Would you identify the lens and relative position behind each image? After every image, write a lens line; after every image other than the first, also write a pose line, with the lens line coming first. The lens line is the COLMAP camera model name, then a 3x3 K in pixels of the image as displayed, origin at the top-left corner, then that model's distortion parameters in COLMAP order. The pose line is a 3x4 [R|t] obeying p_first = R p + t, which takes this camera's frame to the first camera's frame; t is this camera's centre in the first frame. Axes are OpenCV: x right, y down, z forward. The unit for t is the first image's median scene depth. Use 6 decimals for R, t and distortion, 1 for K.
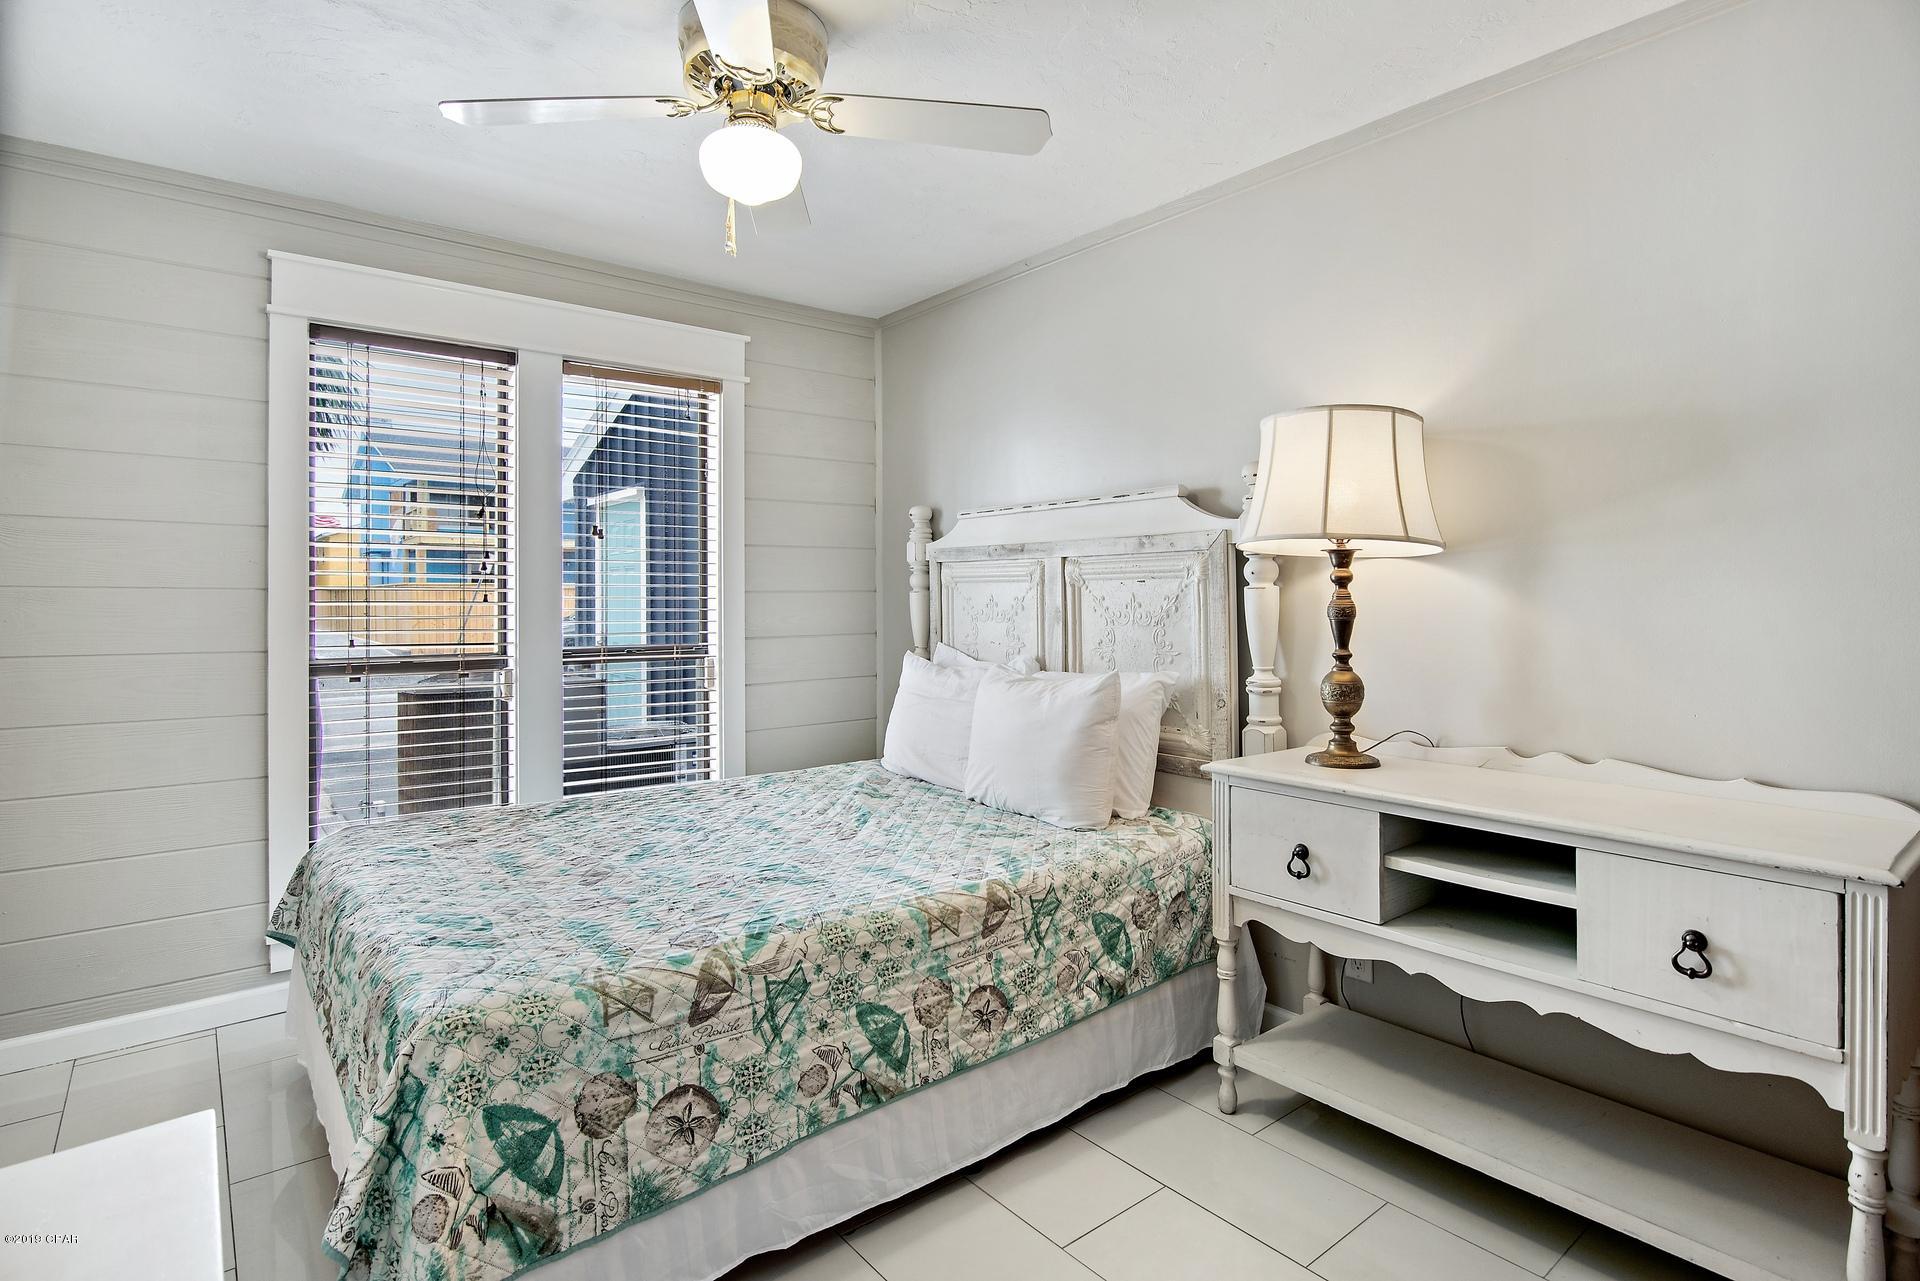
lens RADIAL K [[972.7, 0, 961.7], [0, 972.7, 587.1], [0, 0, 1]] dist [-0.021754, -0.000384]
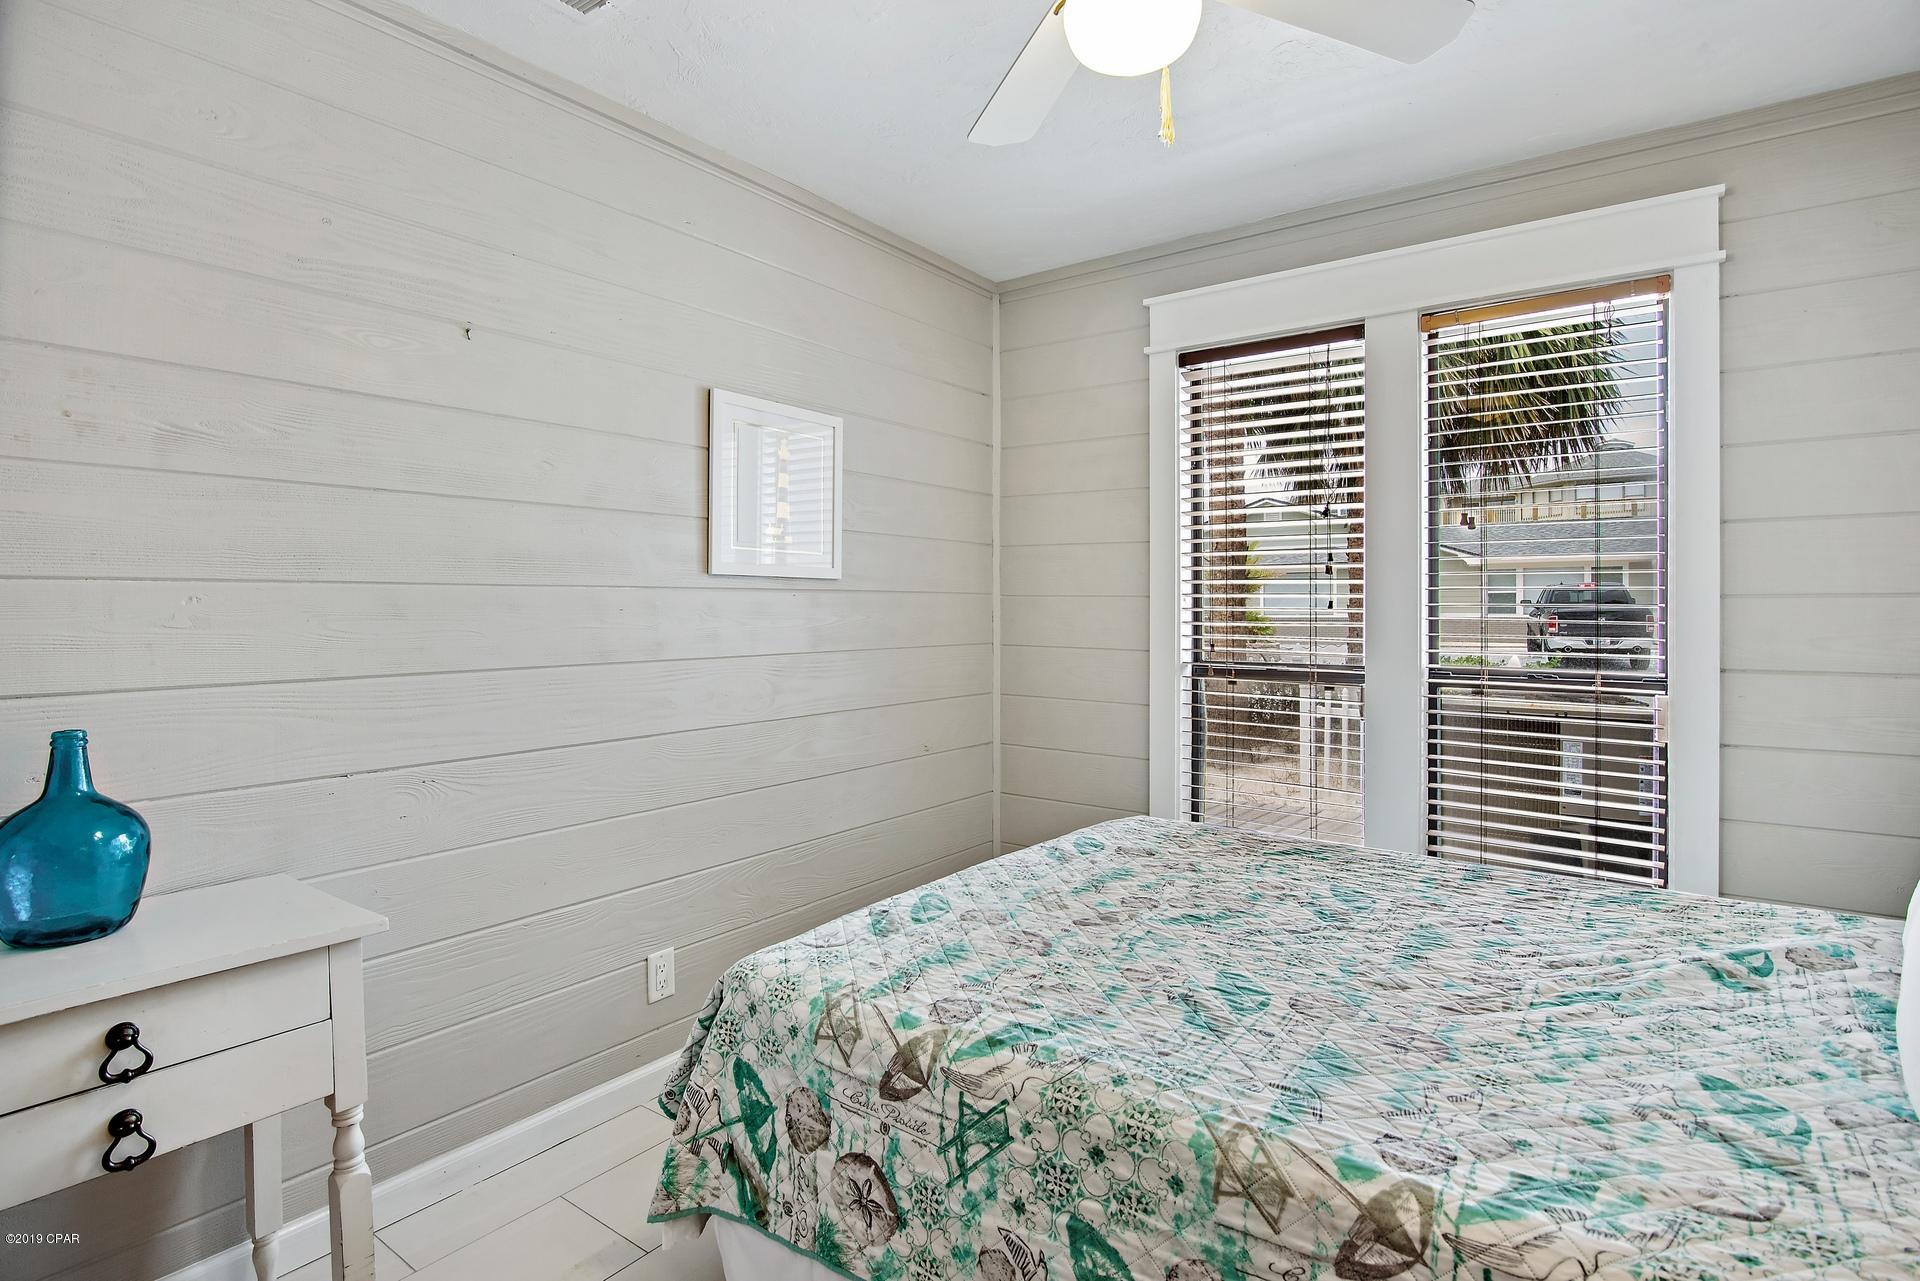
lens RADIAL K [[956.0, 0, 962.9], [0, 956.0, 632.5], [0, 0, 1]] dist [-0.020155, -0.000229]
pose [[0.248941, 0.027905, -0.968117, 0.516174], [0.004334, 0.999543, 0.029926, 0.012010], [0.968509, -0.011646, 0.248706, 0.806573]]
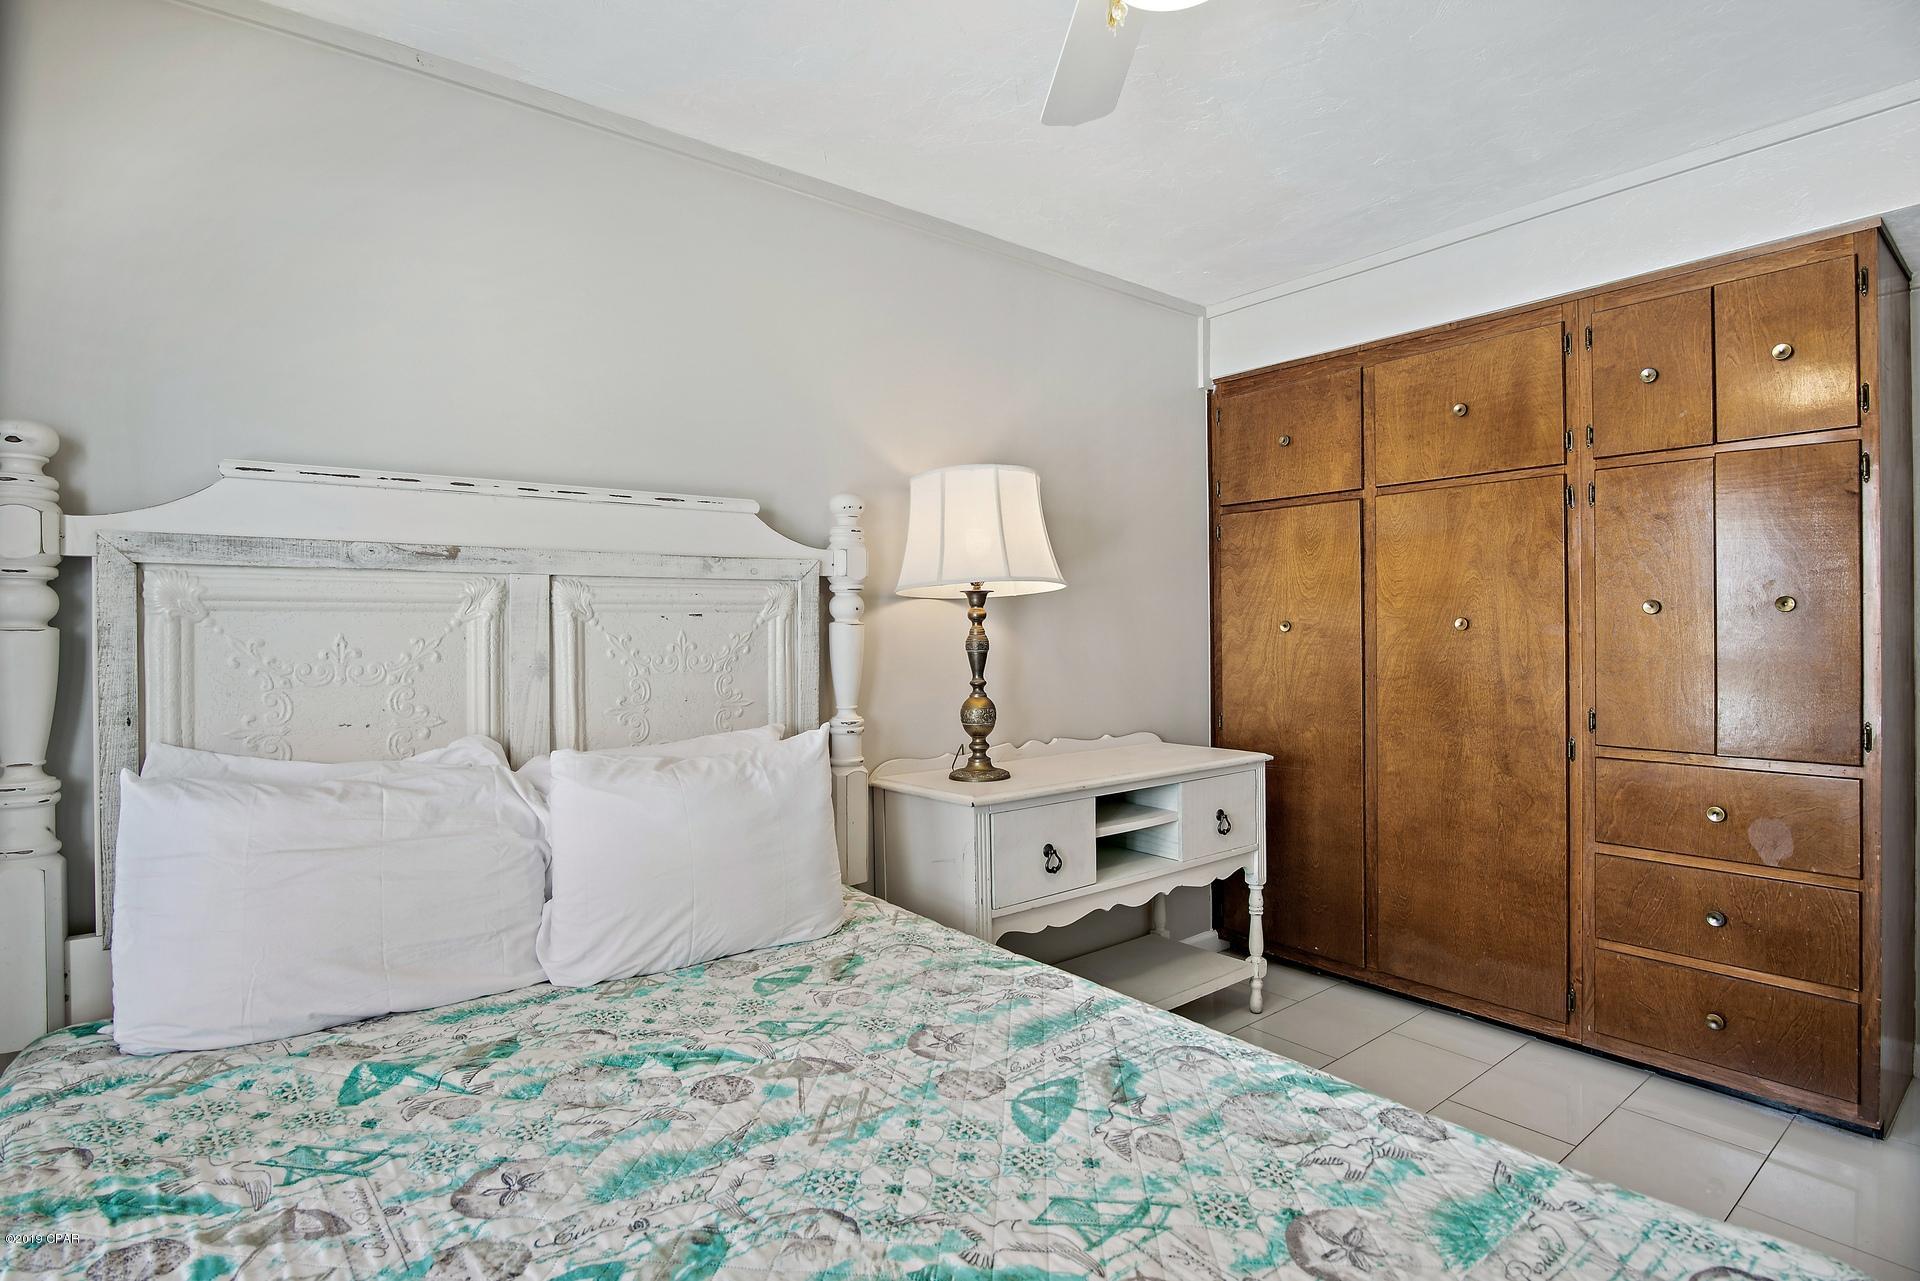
lens RADIAL K [[956.0, 0, 962.9], [0, 956.0, 632.5], [0, 0, 1]] dist [-0.020155, -0.000229]
pose [[-0.002463, 0.000381, 0.999997, -0.948493], [0.001539, 0.999999, -0.000377, 0.013982], [-0.999996, 0.001538, -0.002464, 1.322484]]
